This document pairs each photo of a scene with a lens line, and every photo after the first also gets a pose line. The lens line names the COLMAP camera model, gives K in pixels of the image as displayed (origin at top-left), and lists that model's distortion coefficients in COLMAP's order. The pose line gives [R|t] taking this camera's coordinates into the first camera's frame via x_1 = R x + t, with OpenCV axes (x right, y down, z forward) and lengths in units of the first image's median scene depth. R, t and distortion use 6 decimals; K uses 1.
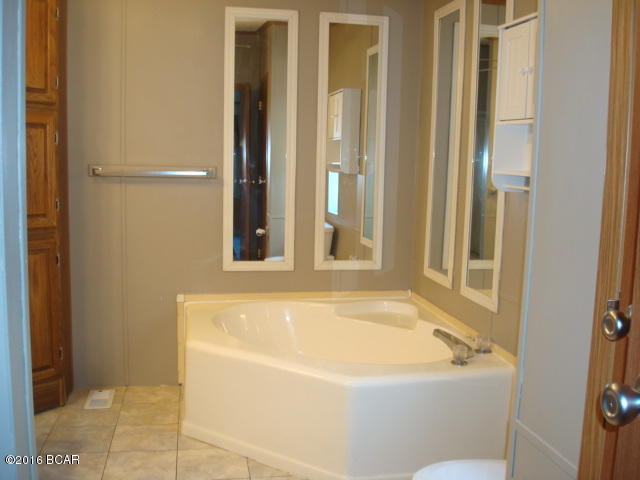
lens RADIAL K [[678.7, 0, 320.0], [0, 678.7, 238.3], [0, 0, 1]] dist [-0.103893, 0.000000]
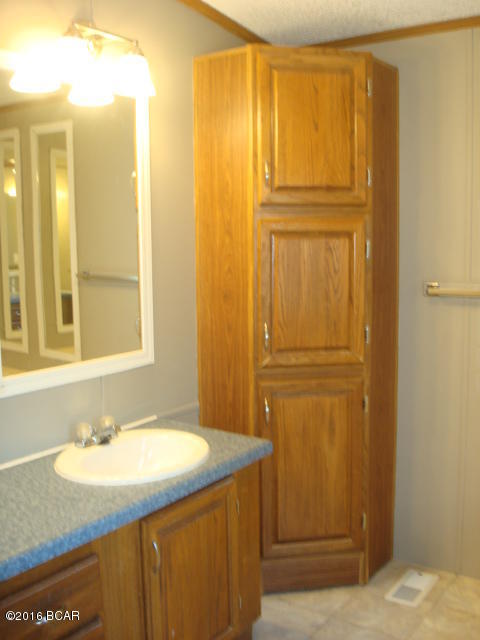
lens RADIAL K [[678.7, 0, 241.3], [0, 678.7, 323.2], [0, 0, 1]] dist [-0.103893, 0.000000]
pose [[0.703735, 0.051956, -0.708561, 0.061137], [-0.058201, 0.998186, 0.015389, -0.068014], [0.708075, 0.030409, 0.705482, 0.347312]]
